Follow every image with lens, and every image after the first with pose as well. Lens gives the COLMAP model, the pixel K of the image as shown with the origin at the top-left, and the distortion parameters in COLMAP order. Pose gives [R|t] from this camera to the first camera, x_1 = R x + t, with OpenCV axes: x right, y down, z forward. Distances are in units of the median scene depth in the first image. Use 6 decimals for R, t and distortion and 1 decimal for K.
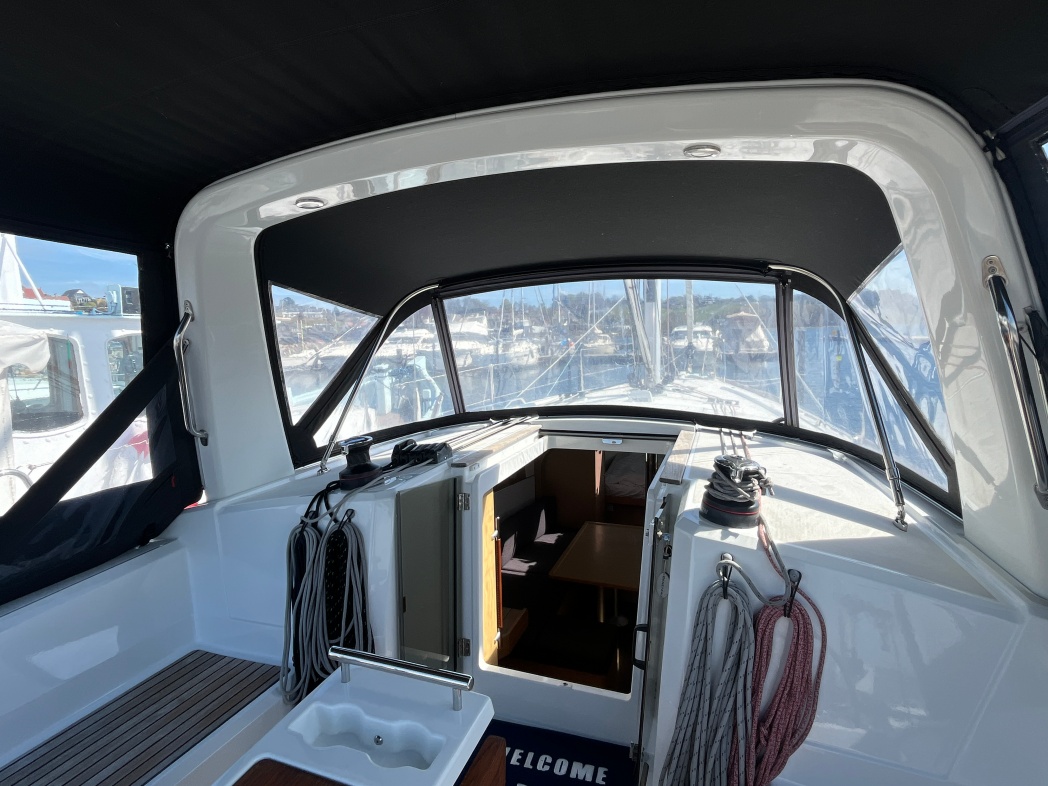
lens RADIAL K [[549.1, 0, 517.9], [0, 549.1, 389.1], [0, 0, 1]] dist [-0.001971, -0.000470]
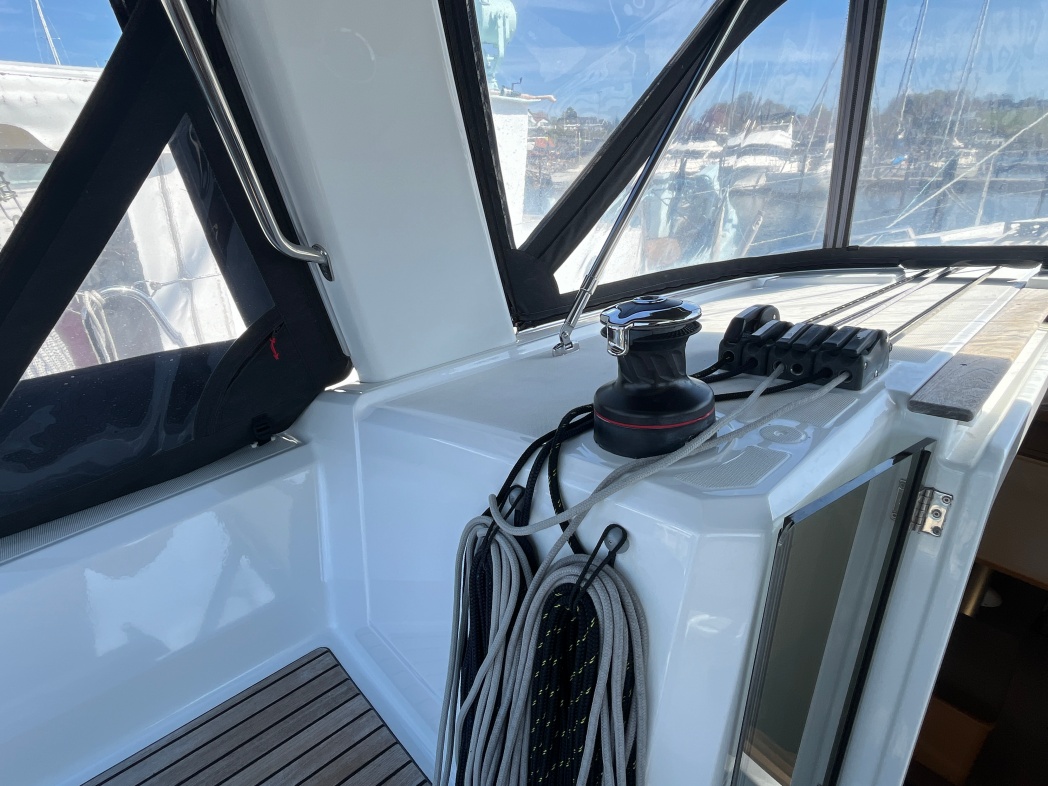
lens RADIAL K [[549.1, 0, 517.9], [0, 549.1, 389.1], [0, 0, 1]] dist [-0.001971, -0.000470]
pose [[0.894869, 0.178170, -0.409224, -0.217848], [-0.046799, 0.949270, 0.310960, 0.038208], [0.443868, -0.259117, 0.857811, 0.649208]]
